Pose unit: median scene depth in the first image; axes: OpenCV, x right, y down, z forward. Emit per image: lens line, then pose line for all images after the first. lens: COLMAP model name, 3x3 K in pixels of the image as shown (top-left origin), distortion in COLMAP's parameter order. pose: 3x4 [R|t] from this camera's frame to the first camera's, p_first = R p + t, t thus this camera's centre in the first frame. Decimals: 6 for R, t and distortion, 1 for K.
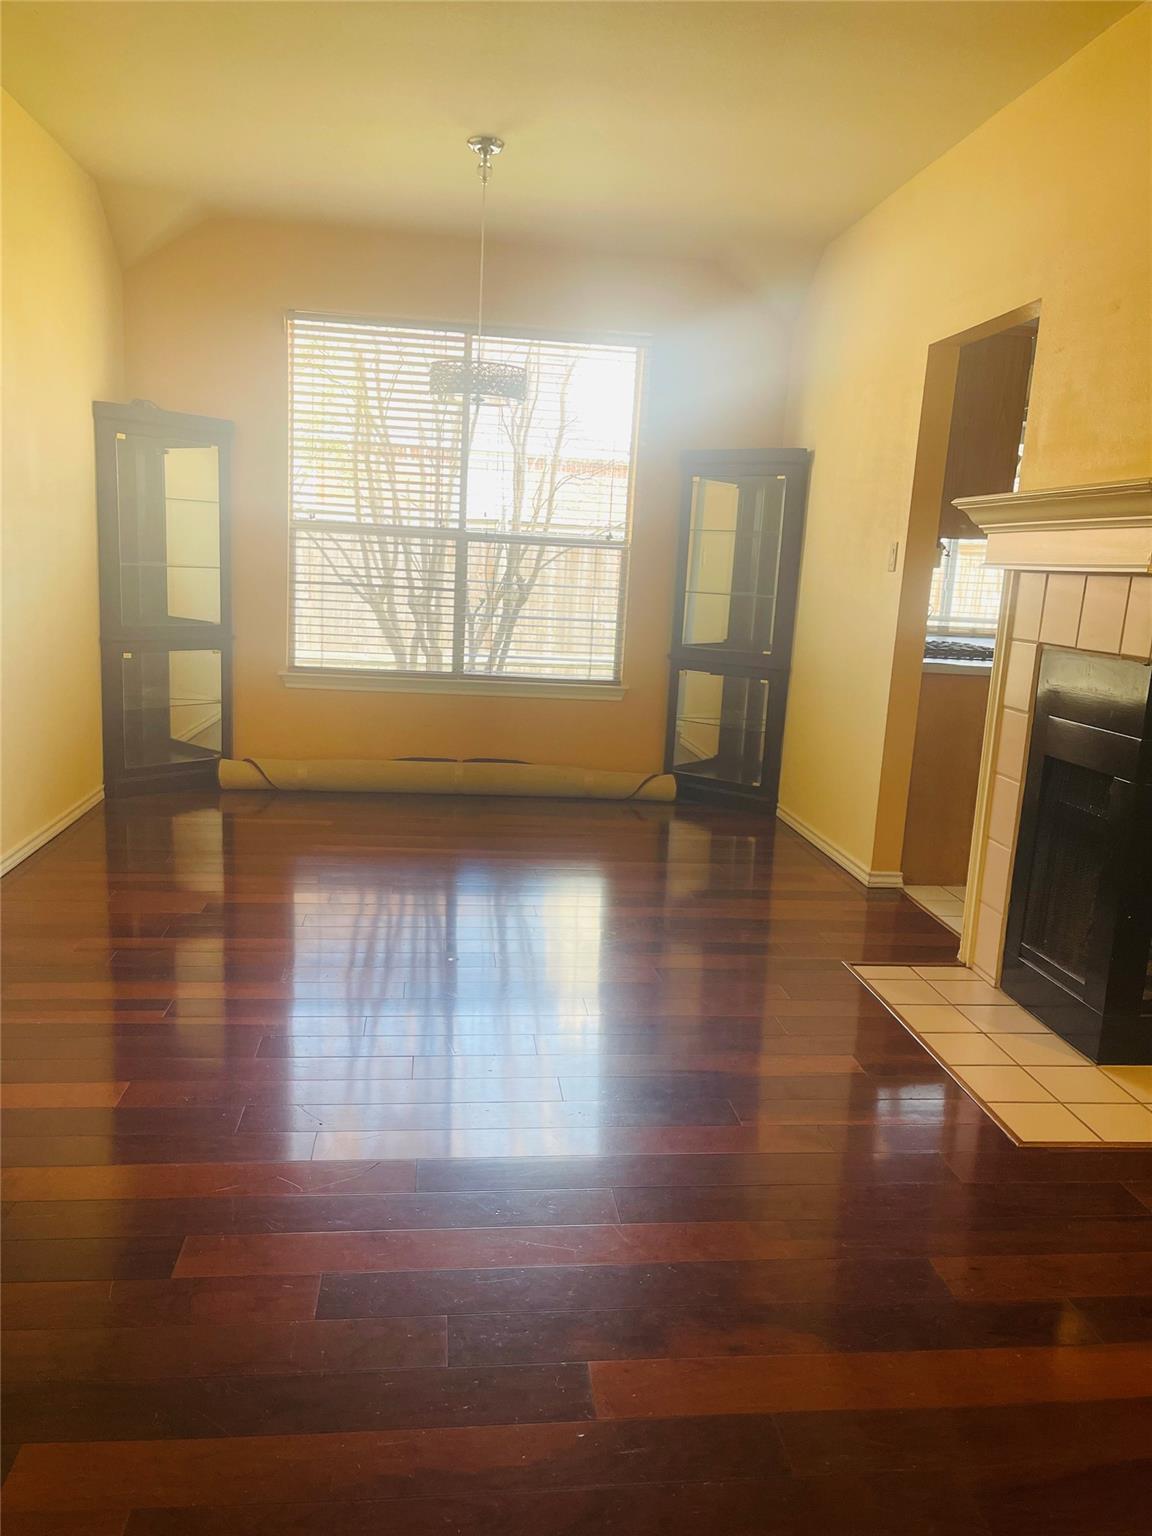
lens RADIAL K [[1119.0, 0, 576.0], [0, 1119.0, 768.0], [0, 0, 1]] dist [0.009665, -0.070502]
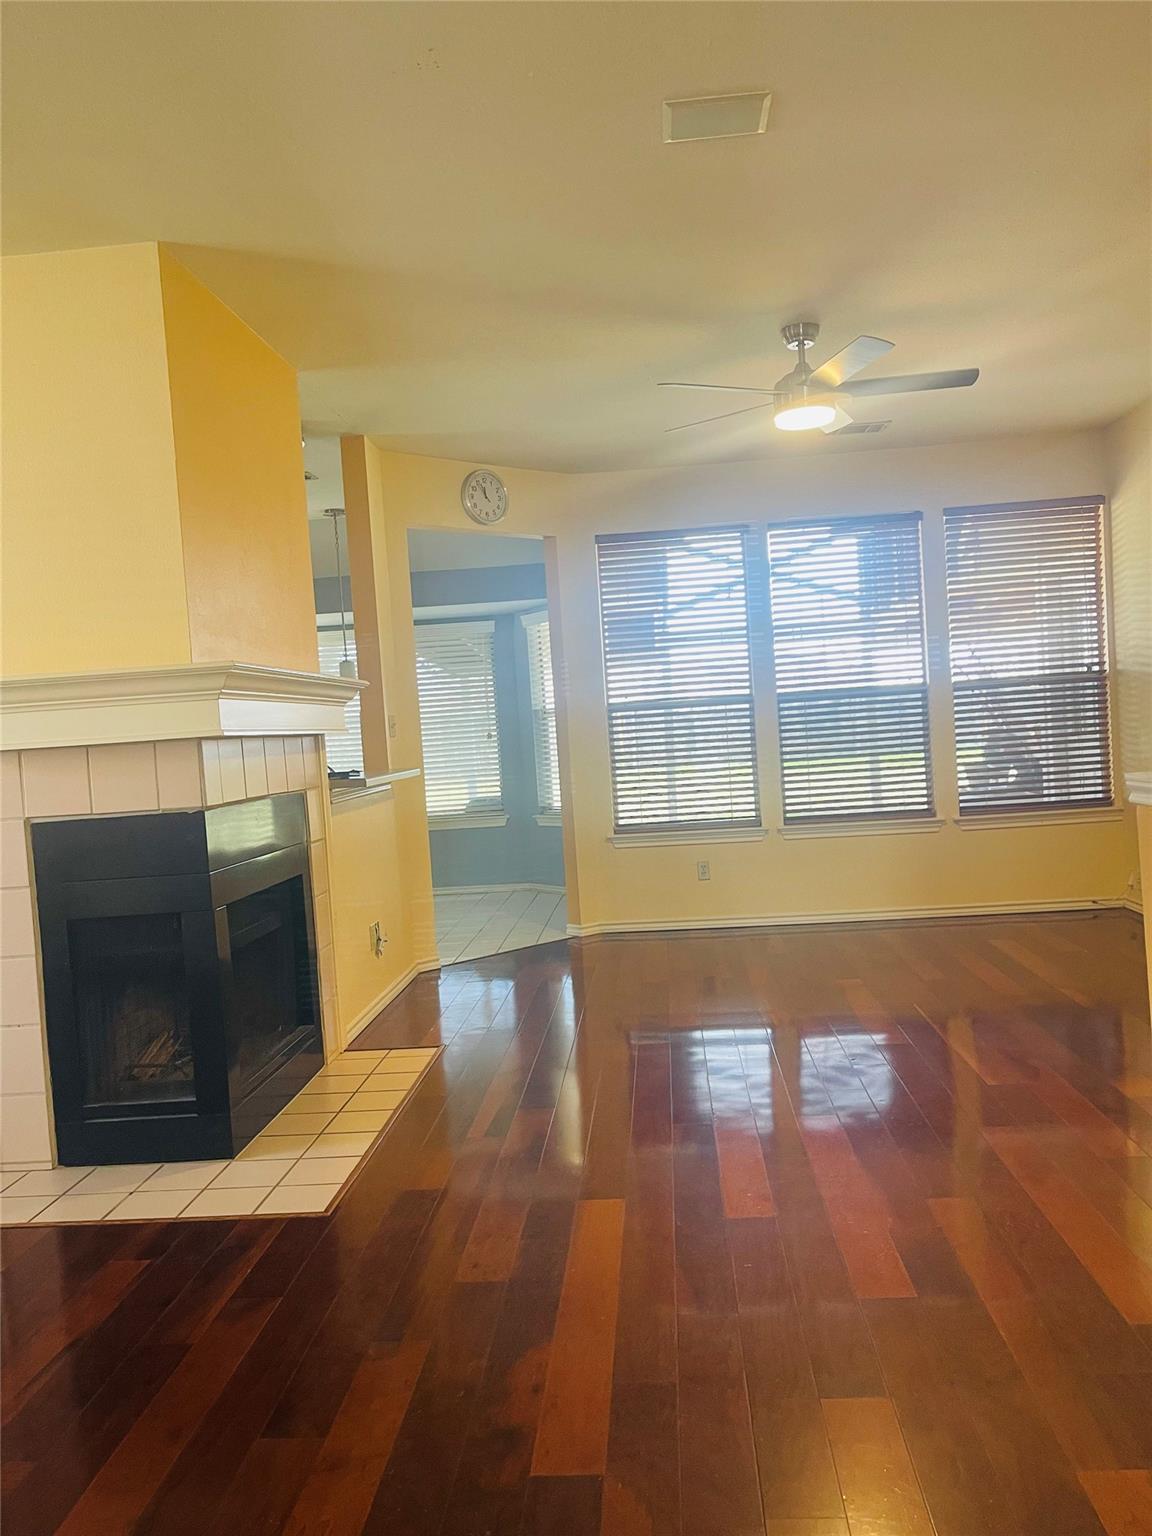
lens RADIAL K [[1081.0, 0, 576.0], [0, 1081.0, 768.0], [0, 0, 1]] dist [-0.003563, -0.003366]
pose [[0.188202, -0.096776, 0.977351, -0.499429], [0.259039, 0.964787, 0.045650, -0.080928], [-0.947354, 0.244580, 0.206644, 0.303416]]
